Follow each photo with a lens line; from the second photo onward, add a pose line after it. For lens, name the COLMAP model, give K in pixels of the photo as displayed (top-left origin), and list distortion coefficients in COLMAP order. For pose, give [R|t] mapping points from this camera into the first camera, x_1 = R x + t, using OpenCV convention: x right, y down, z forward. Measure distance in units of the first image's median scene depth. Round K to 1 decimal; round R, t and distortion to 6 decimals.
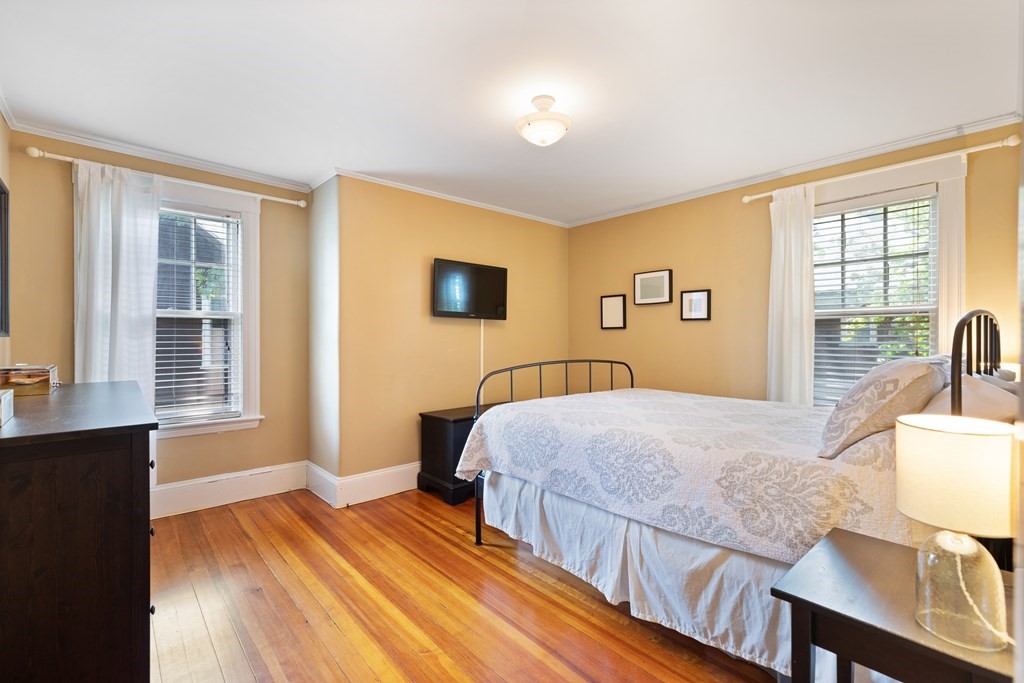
lens RADIAL K [[460.8, 0, 516.6], [0, 460.8, 337.9], [0, 0, 1]] dist [0.001658, 0.000776]
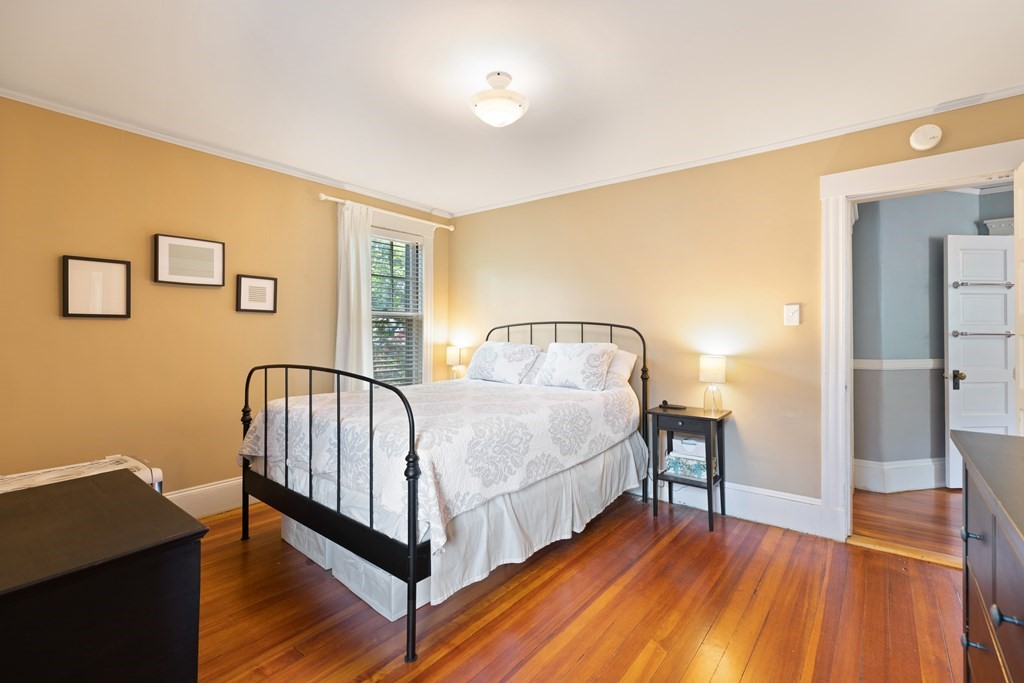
lens RADIAL K [[460.8, 0, 515.1], [0, 460.8, 334.5], [0, 0, 1]] dist [0.001658, 0.000776]
pose [[-0.176184, -0.001278, 0.984356, -0.785395], [0.000431, 0.999999, 0.001375, 0.001800], [-0.984357, 0.000667, -0.176184, 1.043181]]
